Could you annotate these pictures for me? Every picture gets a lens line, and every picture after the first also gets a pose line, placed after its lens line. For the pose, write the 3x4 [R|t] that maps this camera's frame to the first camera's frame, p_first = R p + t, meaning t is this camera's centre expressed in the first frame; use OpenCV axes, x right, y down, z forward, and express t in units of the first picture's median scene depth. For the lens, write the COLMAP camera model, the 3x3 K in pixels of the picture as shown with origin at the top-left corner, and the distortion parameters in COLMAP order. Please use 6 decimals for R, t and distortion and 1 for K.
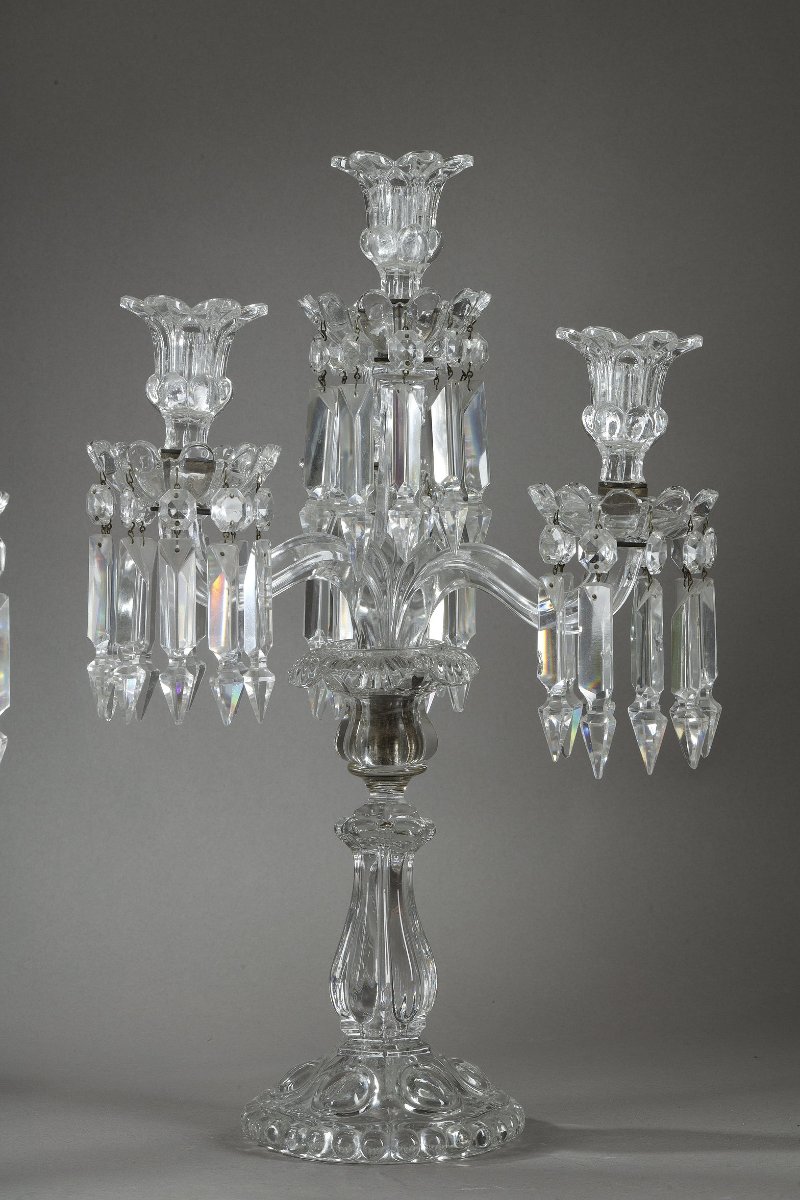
lens RADIAL K [[3962.9, 0, 400.0], [0, 3962.9, 600.0], [0, 0, 1]] dist [-0.044940, -1.104686]
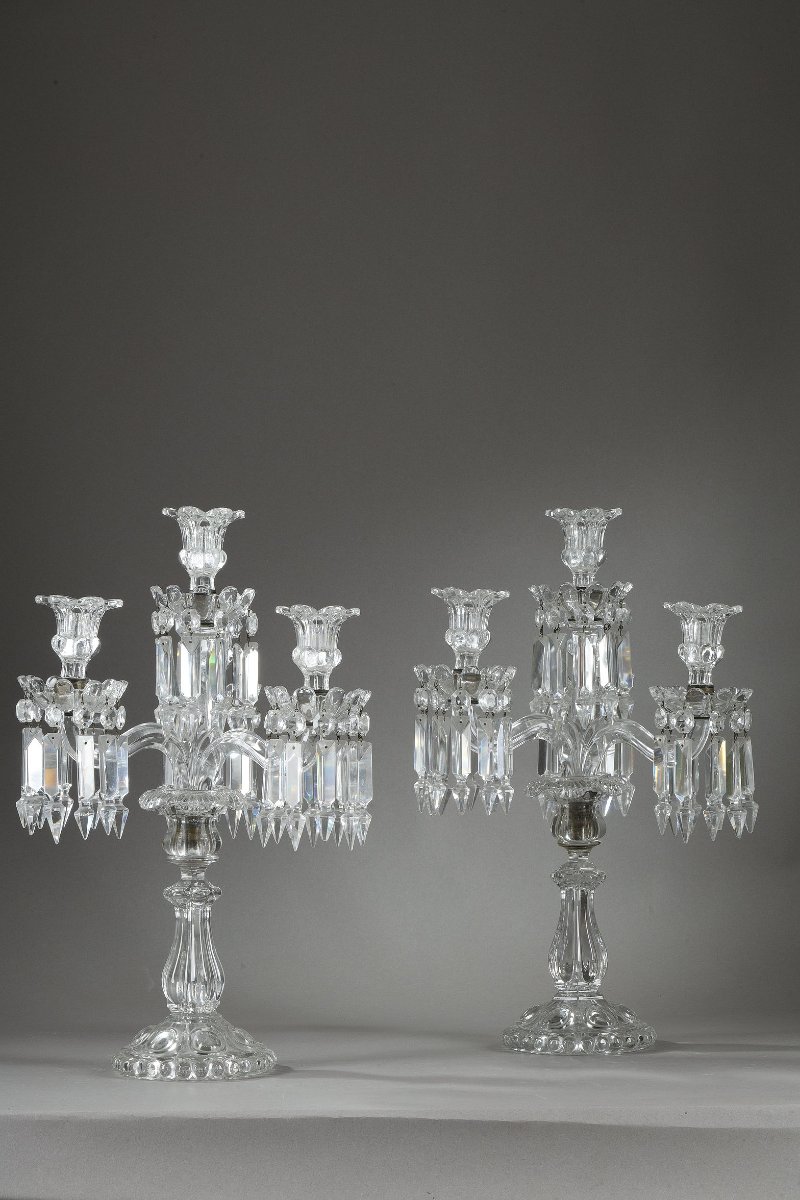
lens RADIAL K [[4106.0, 0, 400.0], [0, 4106.0, 600.0], [0, 0, 1]] dist [0.190692, 0.012188]
pose [[0.995090, -0.009896, -0.098479, 0.105726], [0.004182, 0.998304, -0.058058, 0.041777], [0.098886, 0.057361, 0.993444, -0.928340]]
